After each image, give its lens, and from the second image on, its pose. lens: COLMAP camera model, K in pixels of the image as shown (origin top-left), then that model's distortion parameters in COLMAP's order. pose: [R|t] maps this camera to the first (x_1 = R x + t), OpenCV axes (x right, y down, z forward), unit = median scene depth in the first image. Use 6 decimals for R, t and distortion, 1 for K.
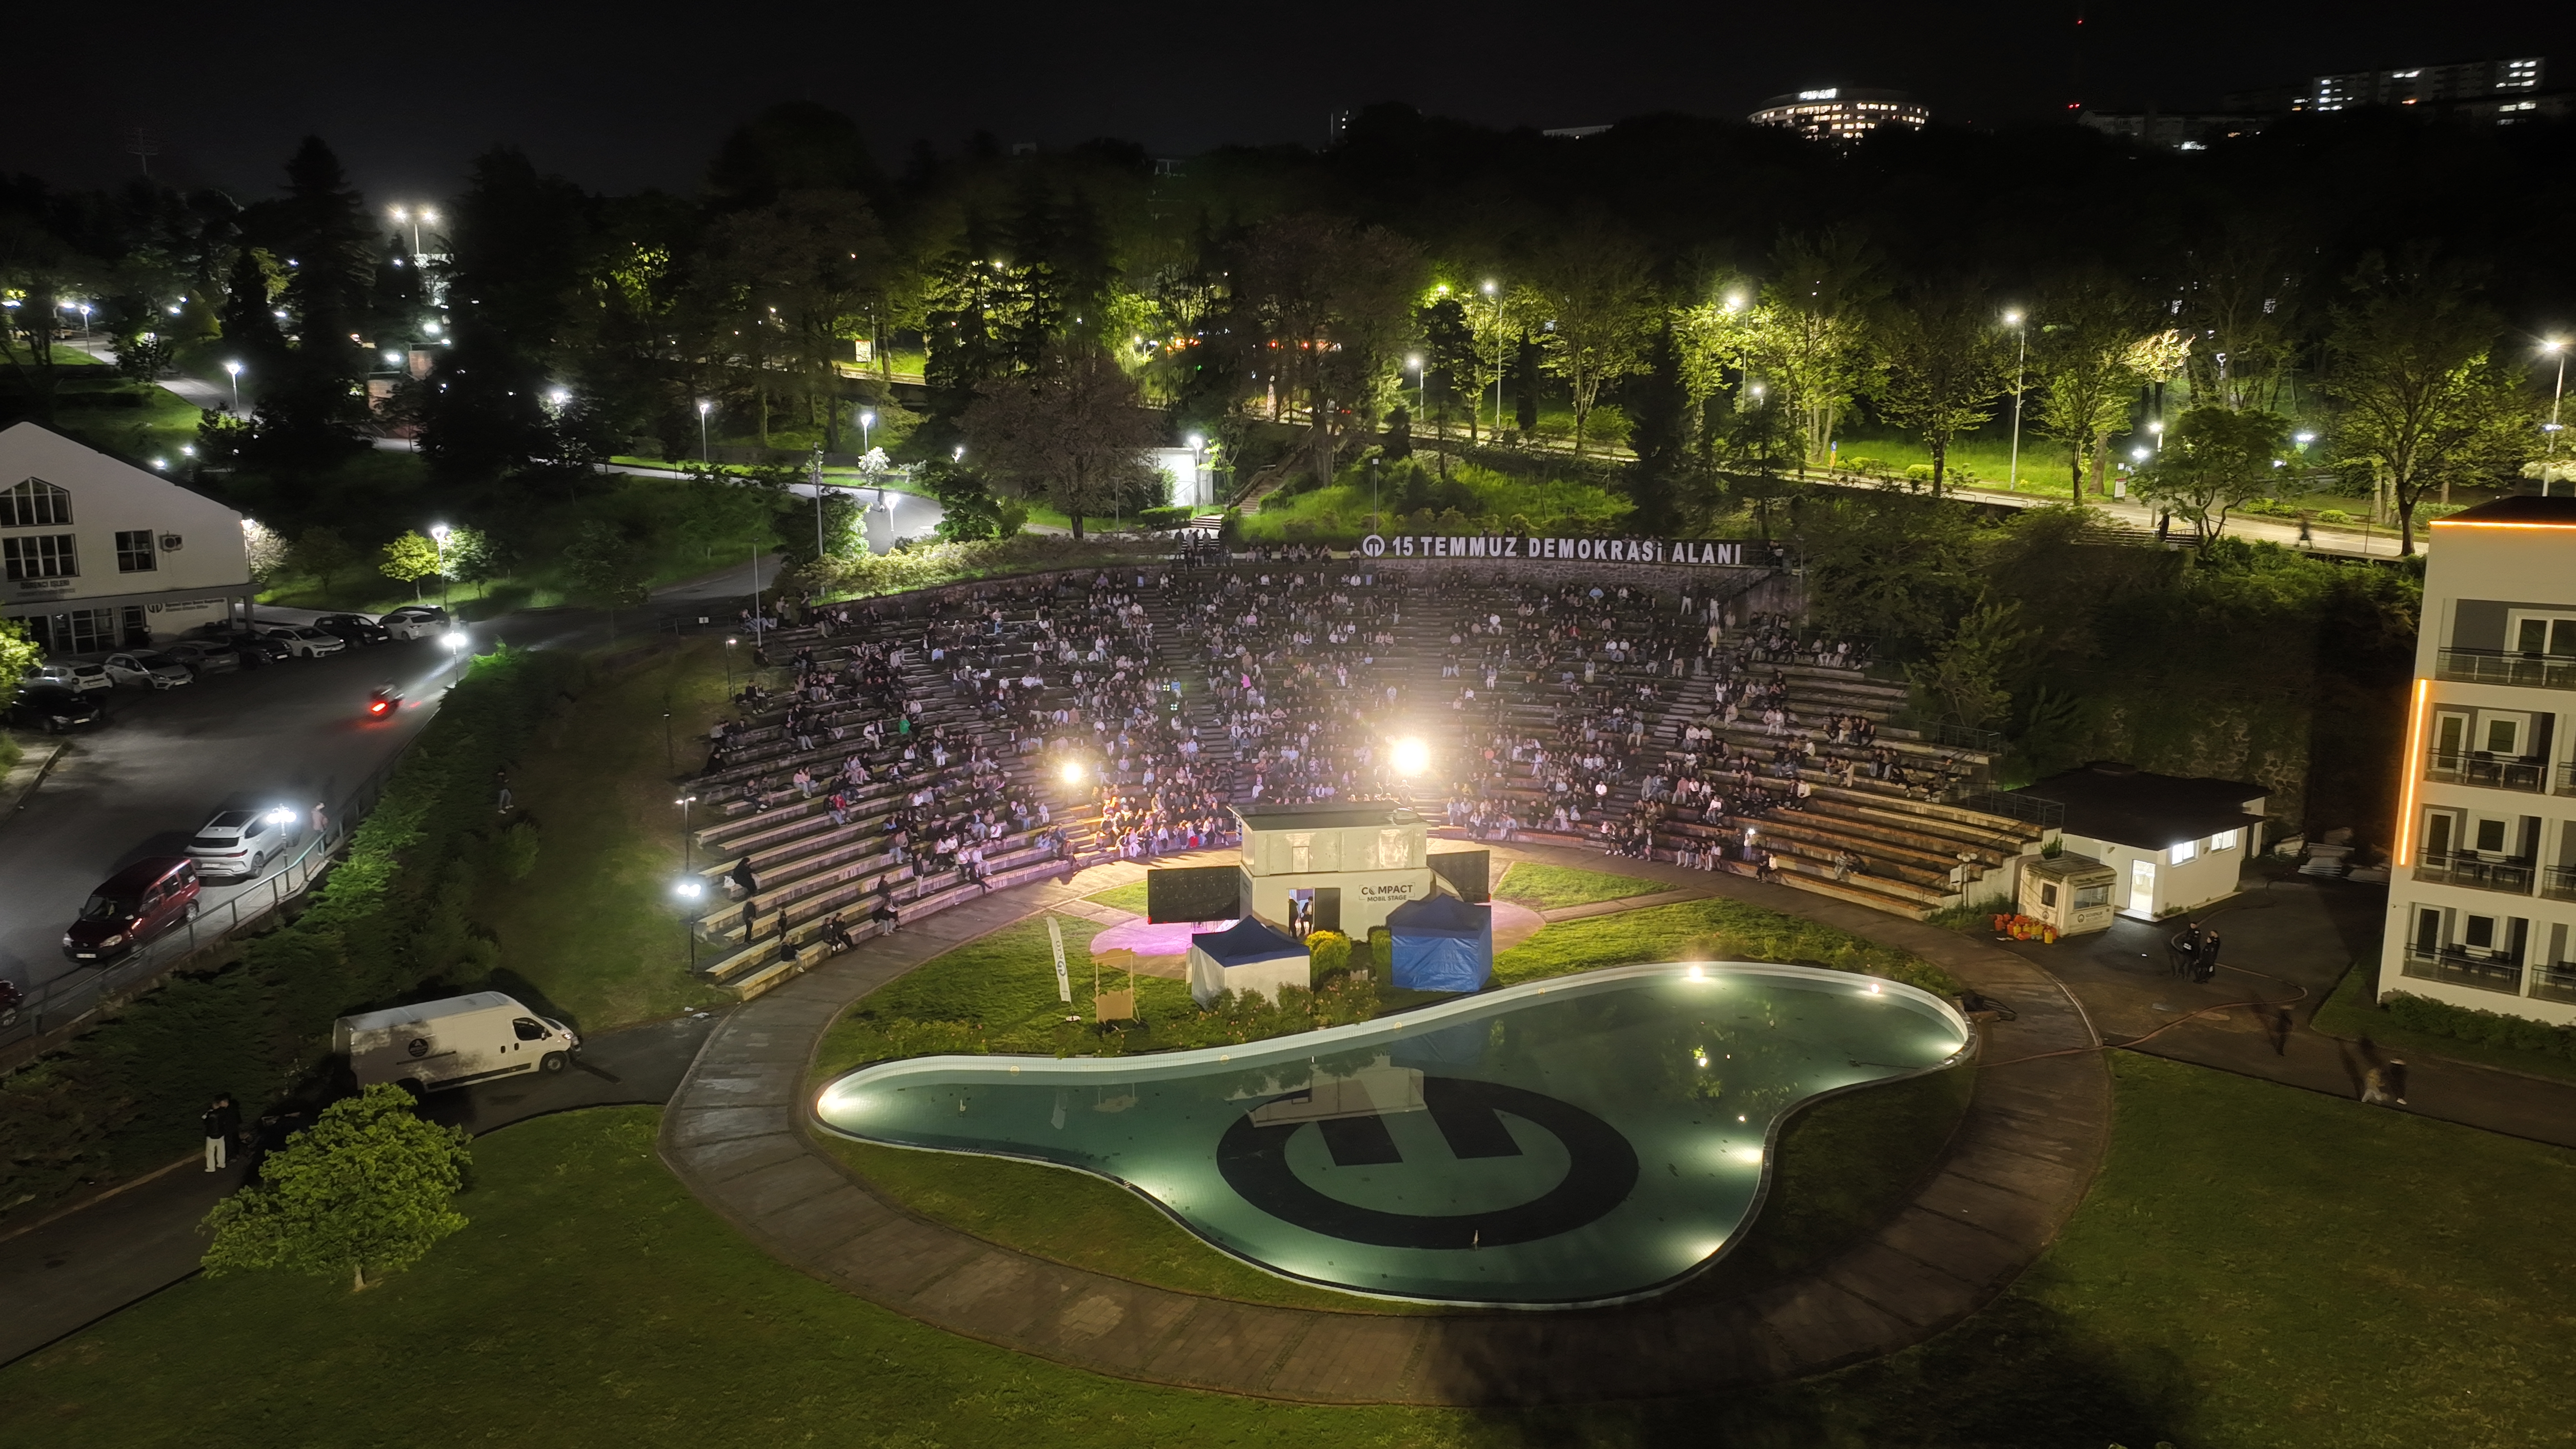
lens RADIAL K [[1802.9, 0, 1287.1], [0, 1802.9, 722.4], [0, 0, 1]] dist [-0.004584, 0.018784]
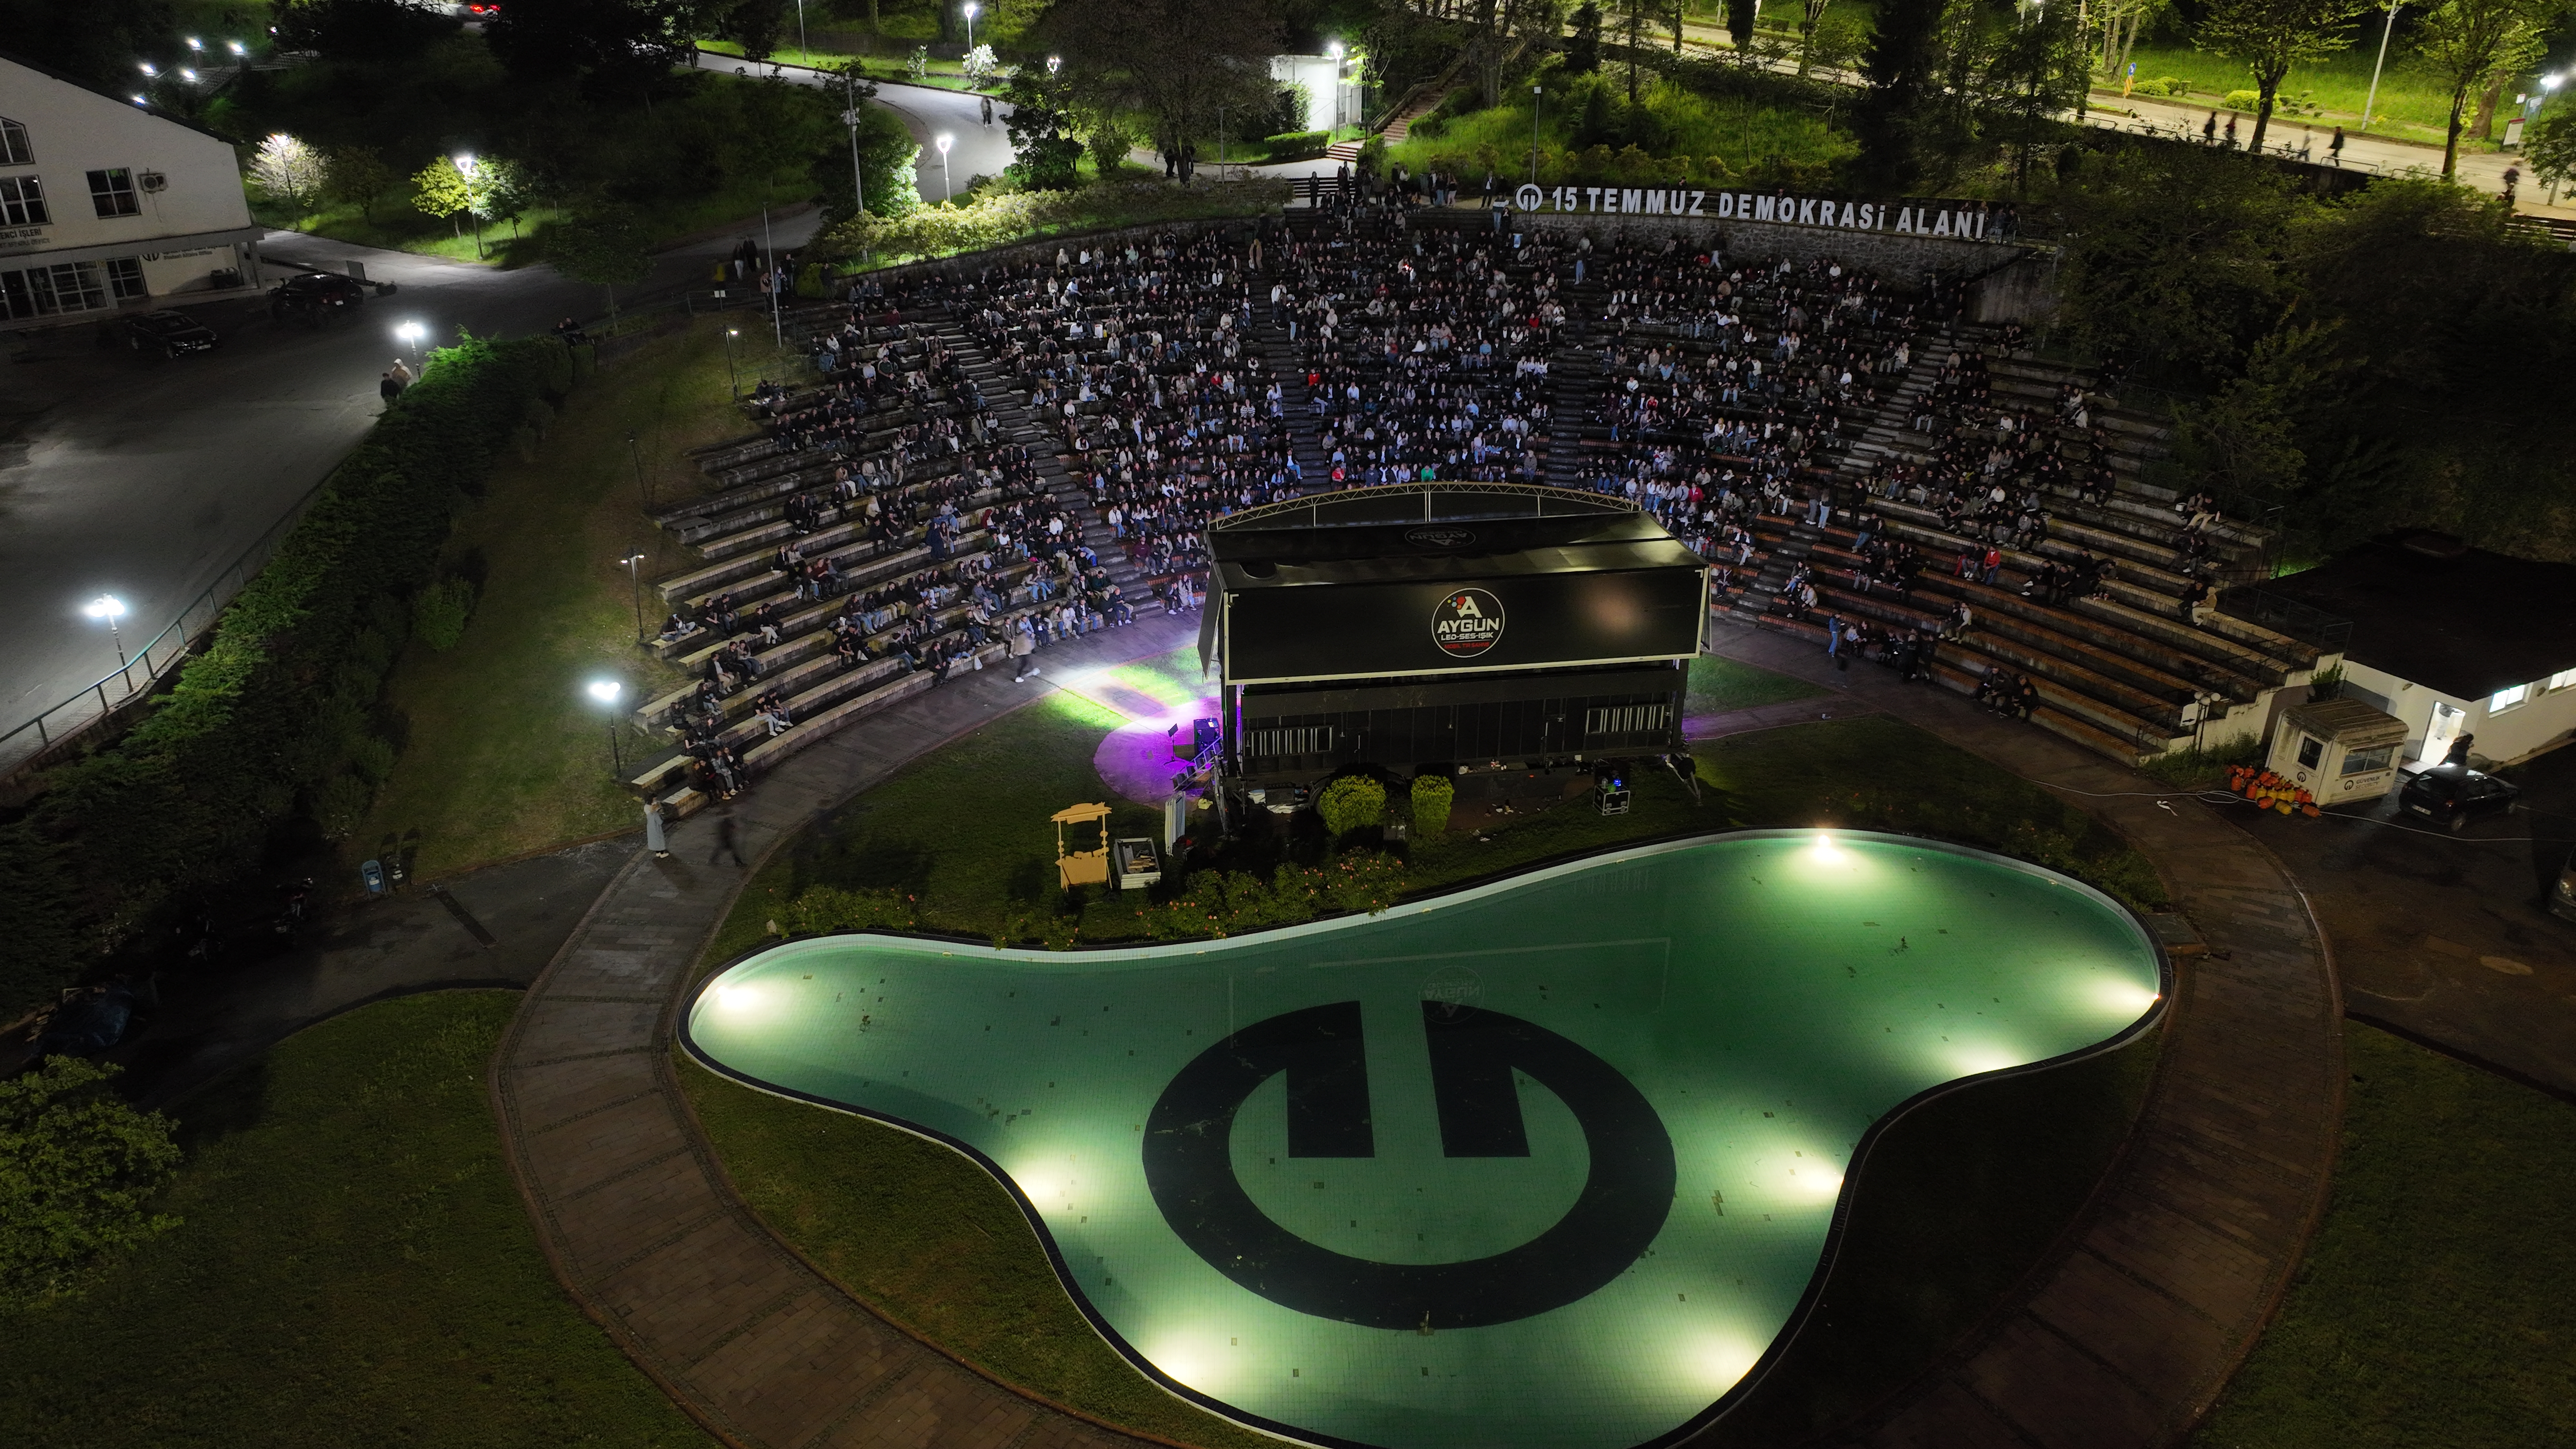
lens RADIAL K [[1802.9, 0, 1288.4], [0, 1802.9, 724.9], [0, 0, 1]] dist [-0.004584, 0.018784]
pose [[0.990955, 0.057003, -0.121485, 0.059067], [-0.025850, 0.969426, 0.244017, -0.069634], [0.131680, -0.238670, 0.962132, 0.145715]]
